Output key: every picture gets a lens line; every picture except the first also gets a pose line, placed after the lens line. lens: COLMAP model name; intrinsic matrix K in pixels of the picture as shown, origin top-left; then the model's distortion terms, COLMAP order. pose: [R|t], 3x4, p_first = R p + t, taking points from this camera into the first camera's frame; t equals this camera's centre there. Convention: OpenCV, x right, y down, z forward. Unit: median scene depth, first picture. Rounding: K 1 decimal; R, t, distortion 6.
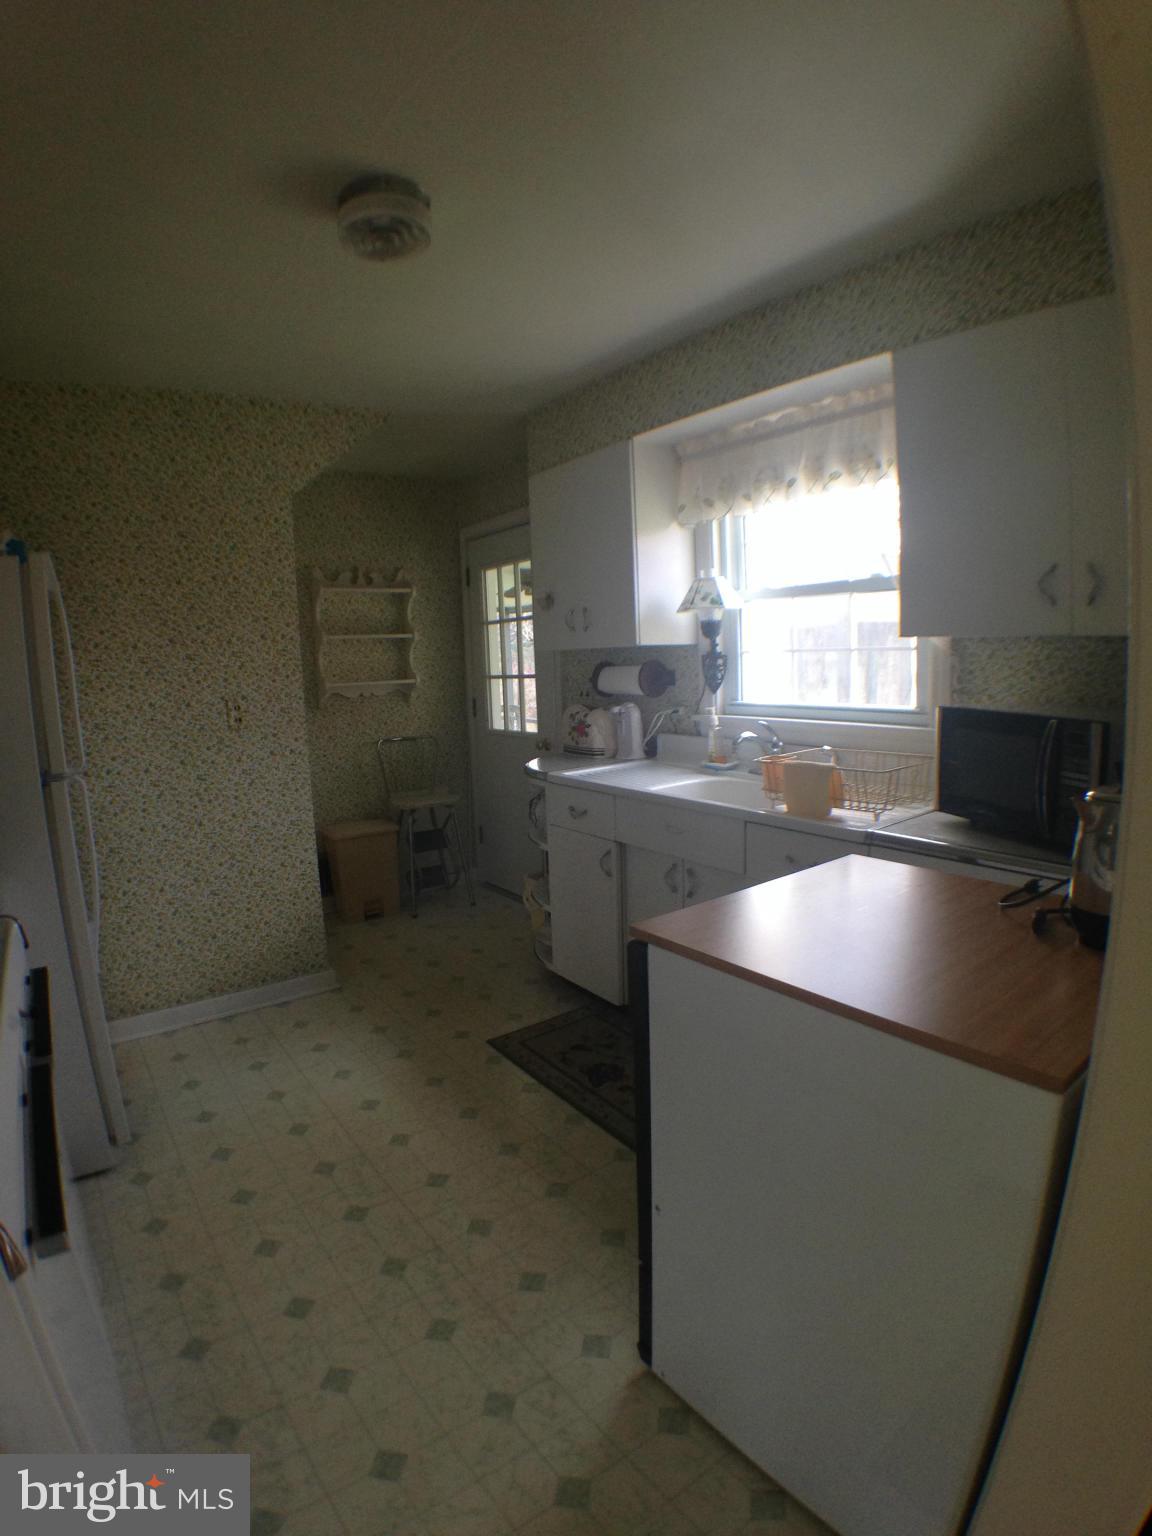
lens RADIAL K [[772.5, 0, 576.0], [0, 772.5, 768.0], [0, 0, 1]] dist [-0.158880, 0.025603]
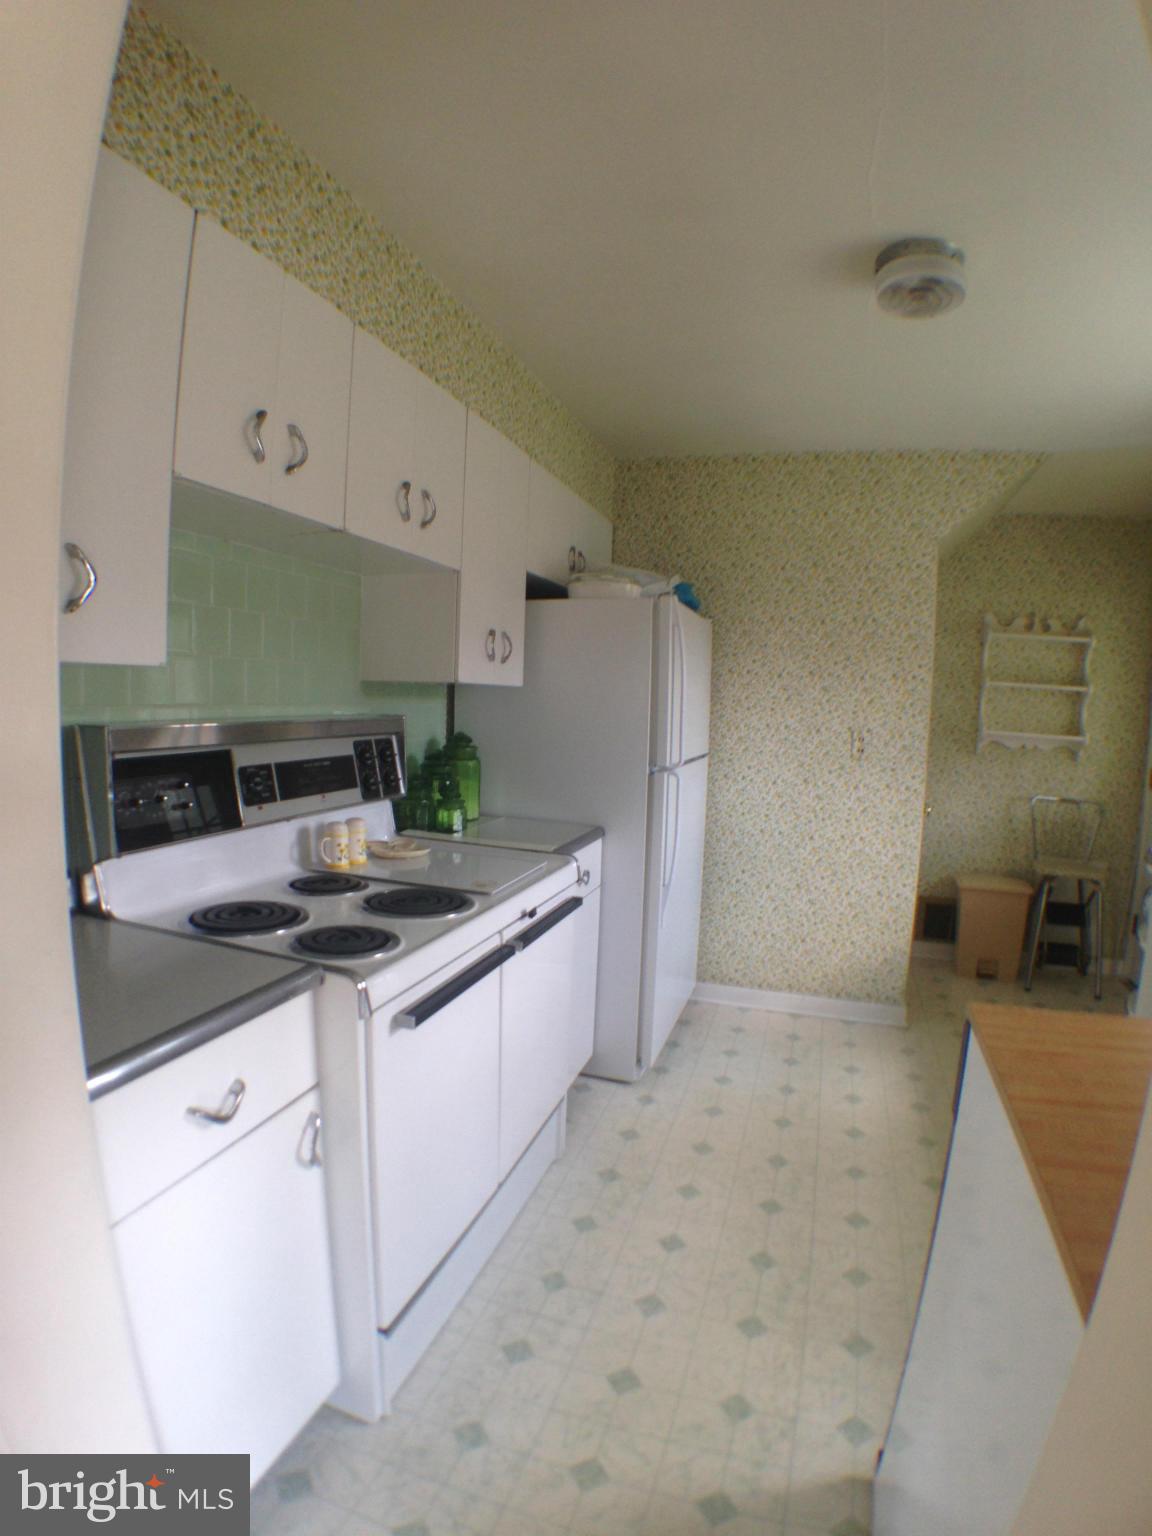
lens RADIAL K [[763.8, 0, 576.0], [0, 763.8, 768.0], [0, 0, 1]] dist [-0.153007, 0.022236]
pose [[0.579776, 0.134119, -0.803662, 0.173167], [-0.175531, 0.983758, 0.037543, -0.007387], [0.795644, 0.119301, 0.593901, 0.033548]]
